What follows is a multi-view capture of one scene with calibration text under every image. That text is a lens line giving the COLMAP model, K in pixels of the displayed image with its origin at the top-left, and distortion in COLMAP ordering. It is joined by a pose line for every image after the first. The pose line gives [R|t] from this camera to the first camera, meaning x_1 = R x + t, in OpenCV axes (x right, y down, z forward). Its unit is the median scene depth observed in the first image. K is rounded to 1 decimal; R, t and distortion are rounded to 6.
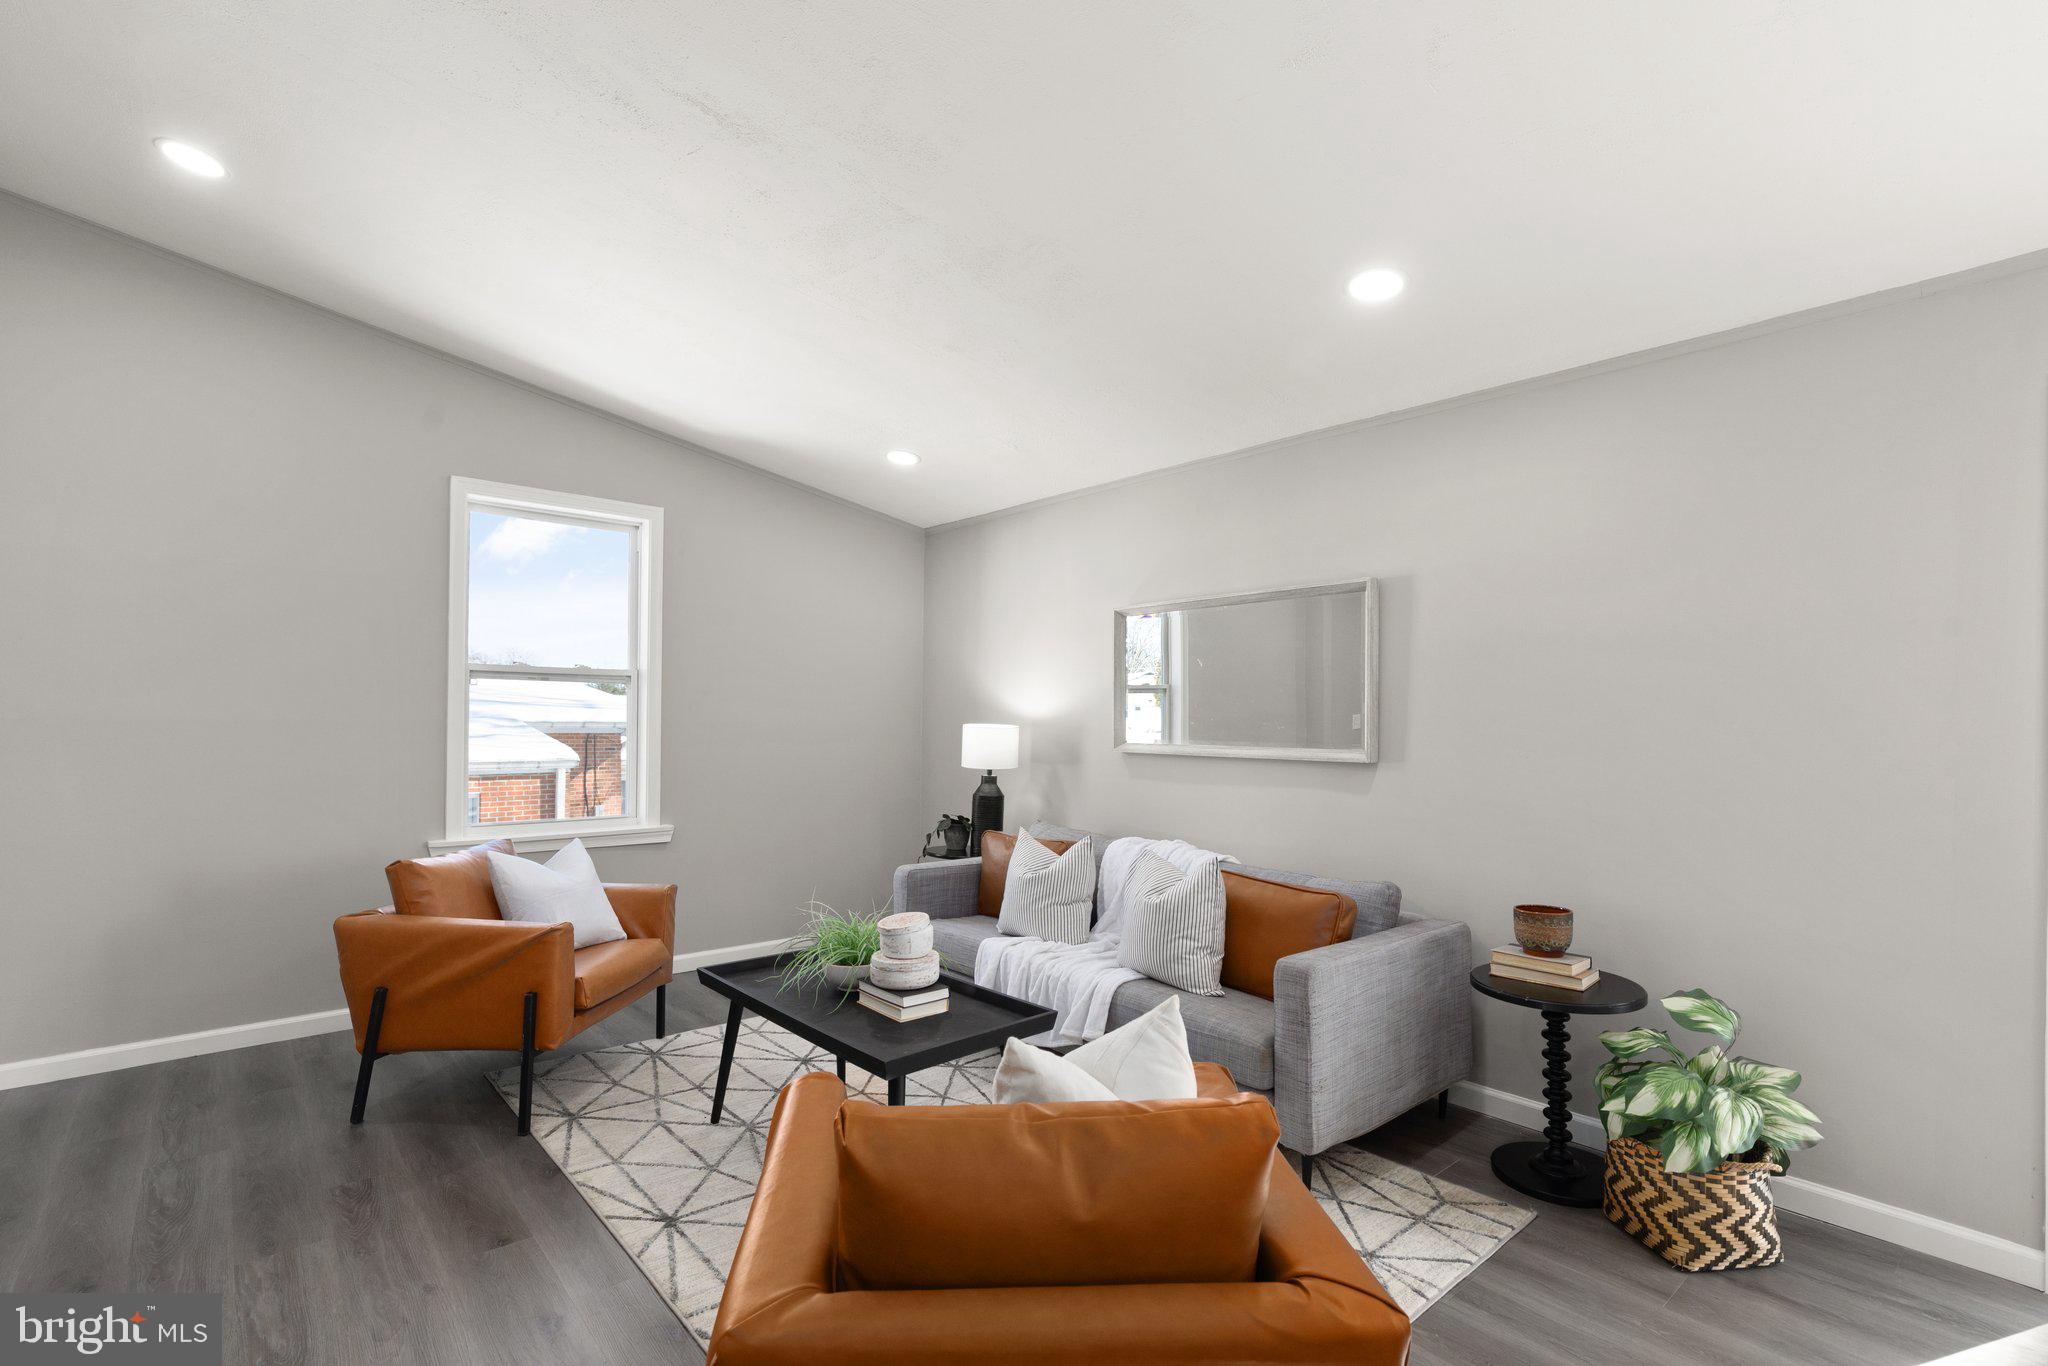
lens RADIAL K [[945.3, 0, 1014.3], [0, 945.3, 709.4], [0, 0, 1]] dist [0.009949, -0.003512]
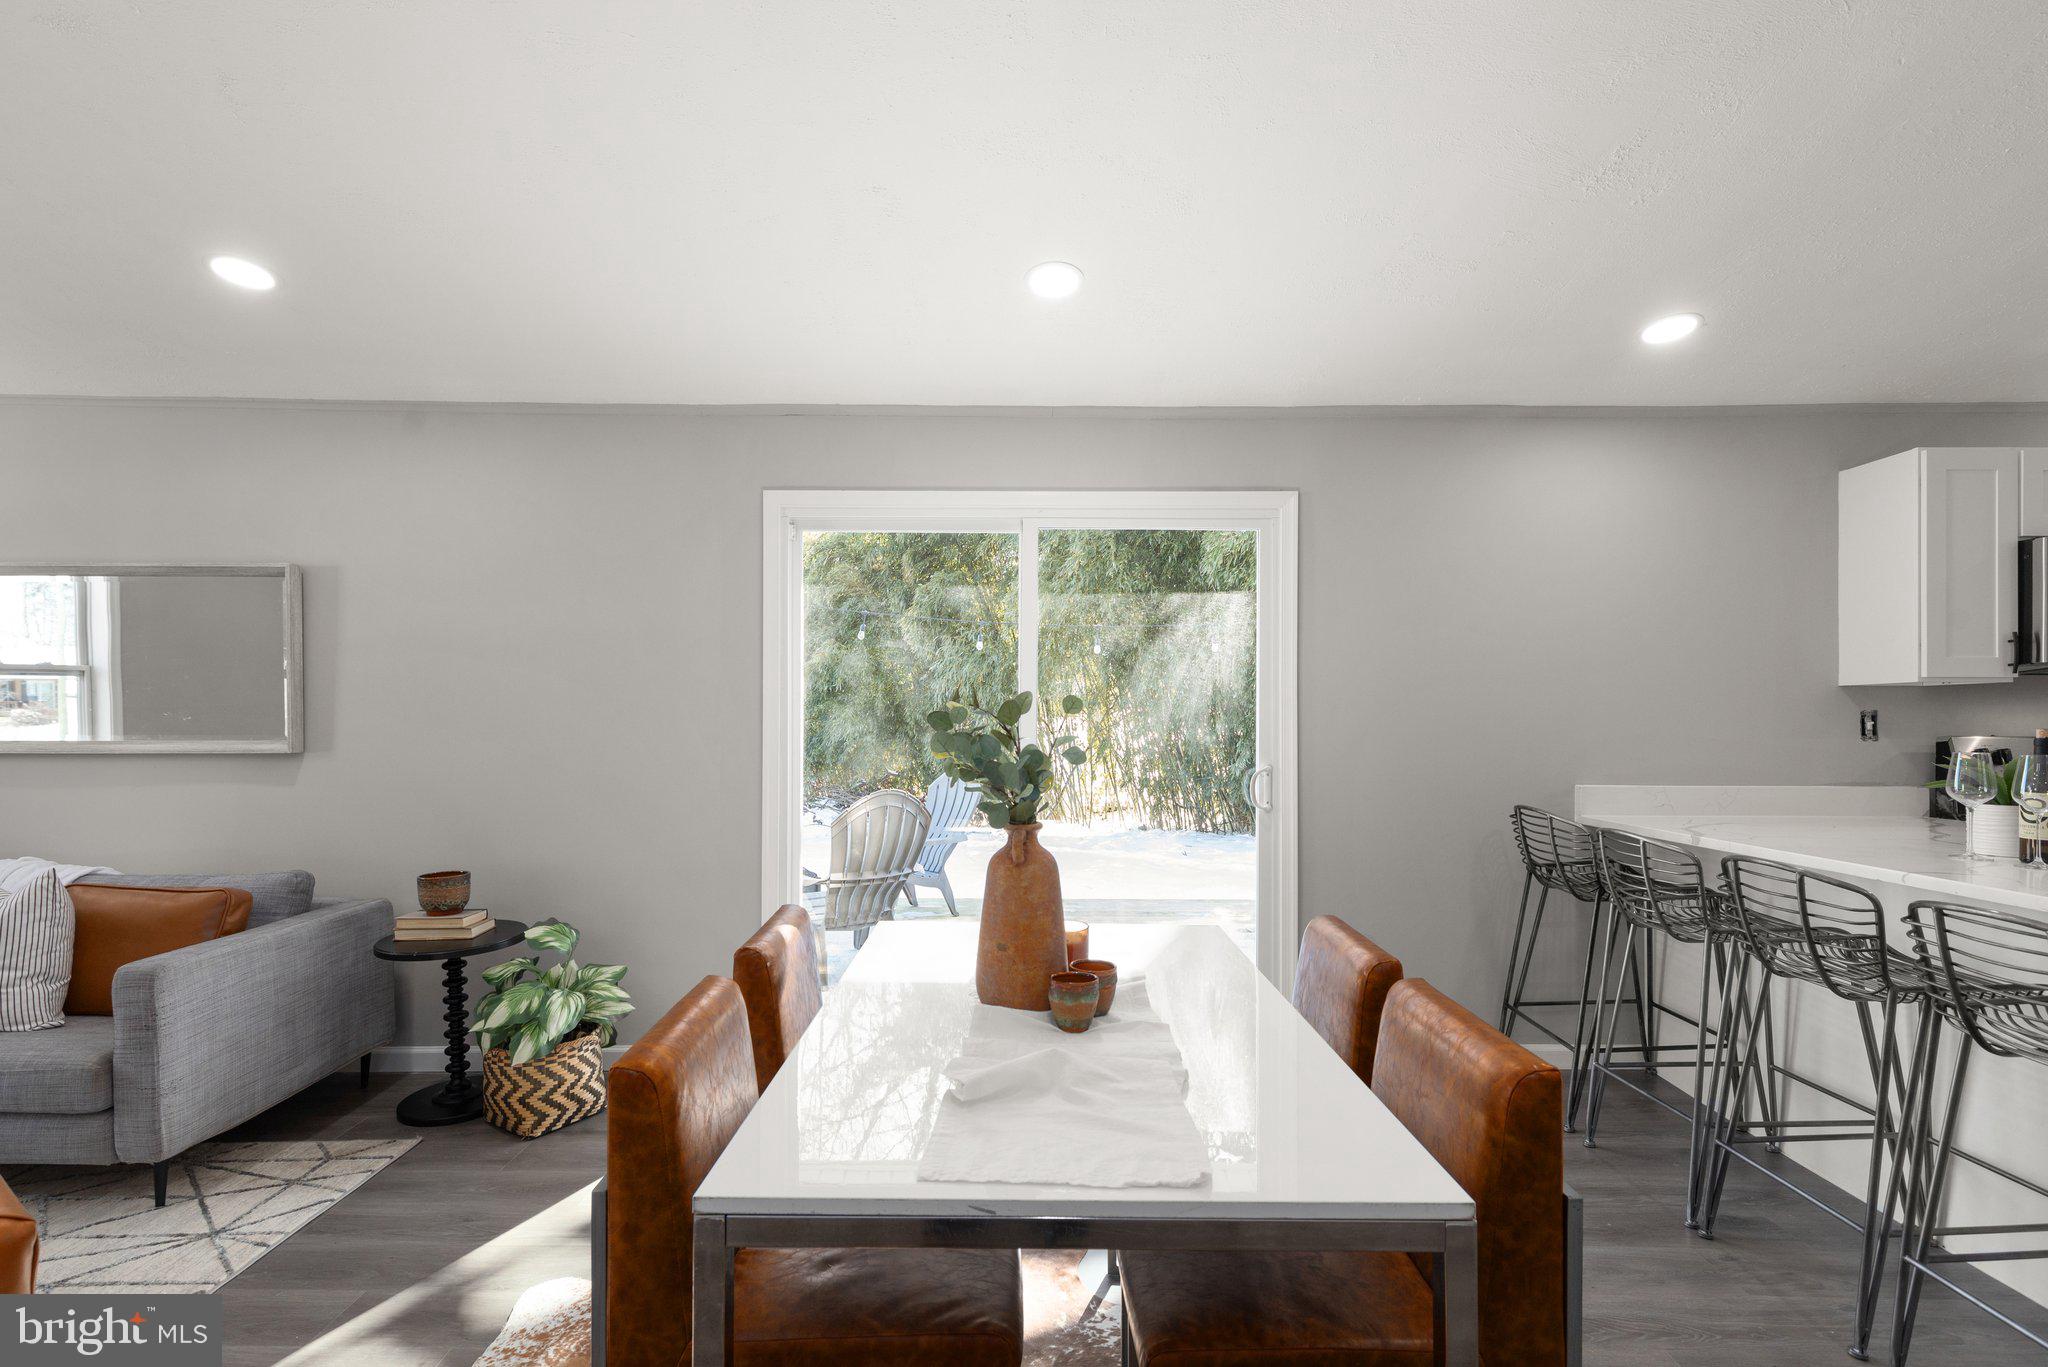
lens RADIAL K [[945.3, 0, 1008.1], [0, 945.3, 720.7], [0, 0, 1]] dist [0.009949, -0.003512]
pose [[0.641740, -0.011907, 0.766830, 0.108938], [-0.004213, 0.999810, 0.019050, 0.001017], [-0.766911, -0.015456, 0.641567, -0.227269]]
